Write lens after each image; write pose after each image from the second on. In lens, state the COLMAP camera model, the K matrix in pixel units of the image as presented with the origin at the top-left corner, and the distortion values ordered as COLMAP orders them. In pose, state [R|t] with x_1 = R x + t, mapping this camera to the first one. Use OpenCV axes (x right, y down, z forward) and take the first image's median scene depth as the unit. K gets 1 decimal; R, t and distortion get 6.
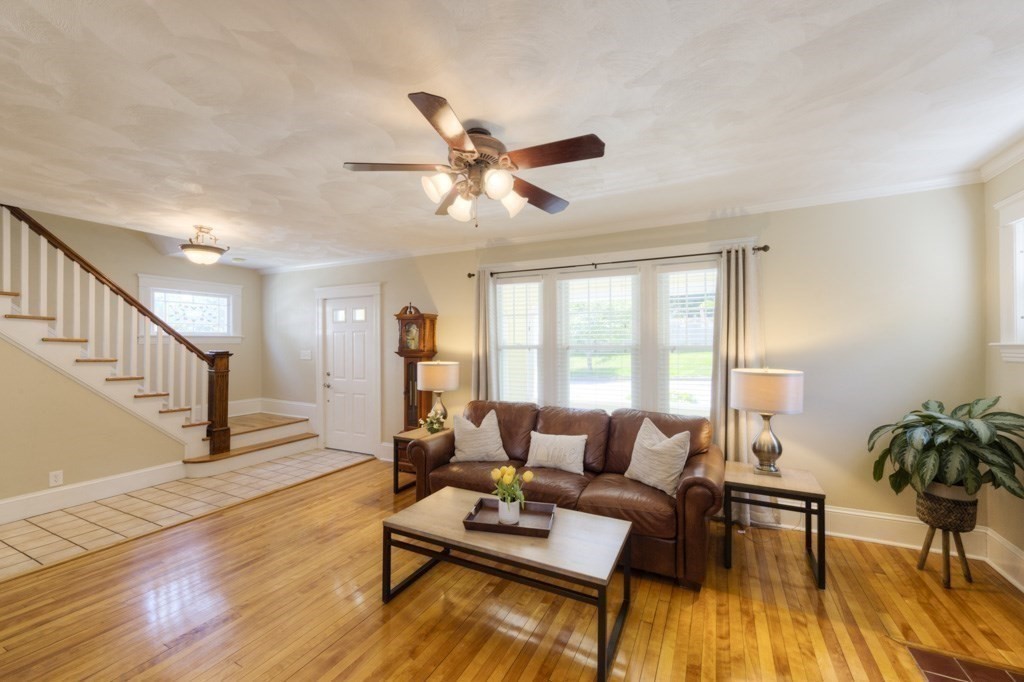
lens RADIAL K [[414.9, 0, 502.5], [0, 414.9, 344.4], [0, 0, 1]] dist [0.003148, -0.002654]
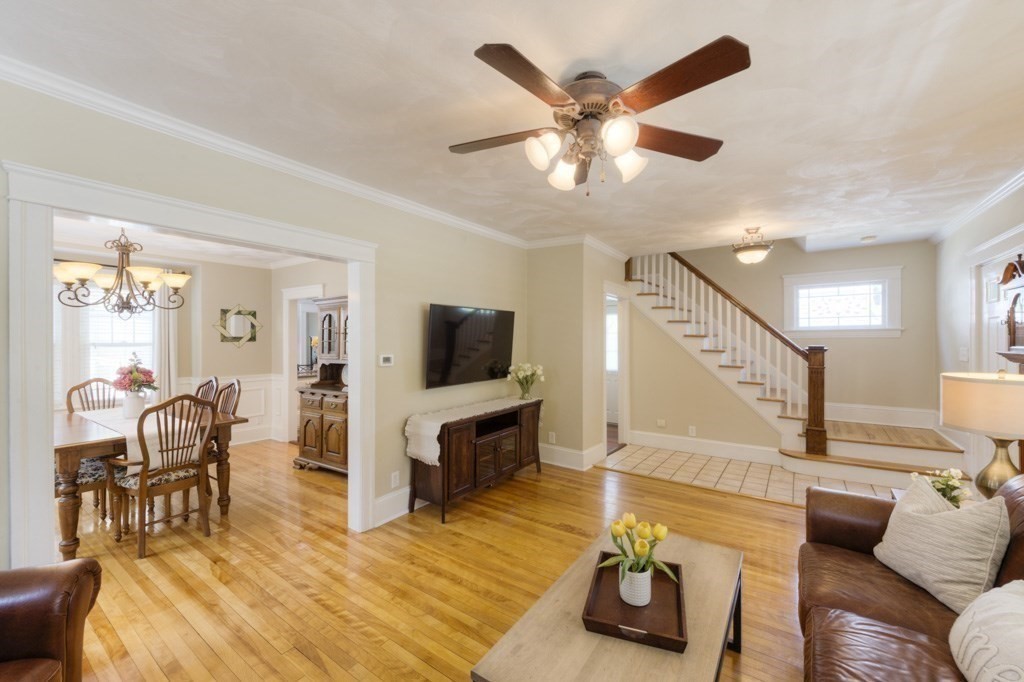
lens RADIAL K [[414.9, 0, 506.2], [0, 414.9, 340.6], [0, 0, 1]] dist [0.003148, -0.002654]
pose [[-0.167283, 0.003538, -0.985903, 0.373789], [-0.000130, 0.999993, 0.003611, 0.000614], [0.985909, 0.000732, -0.167281, 0.482570]]
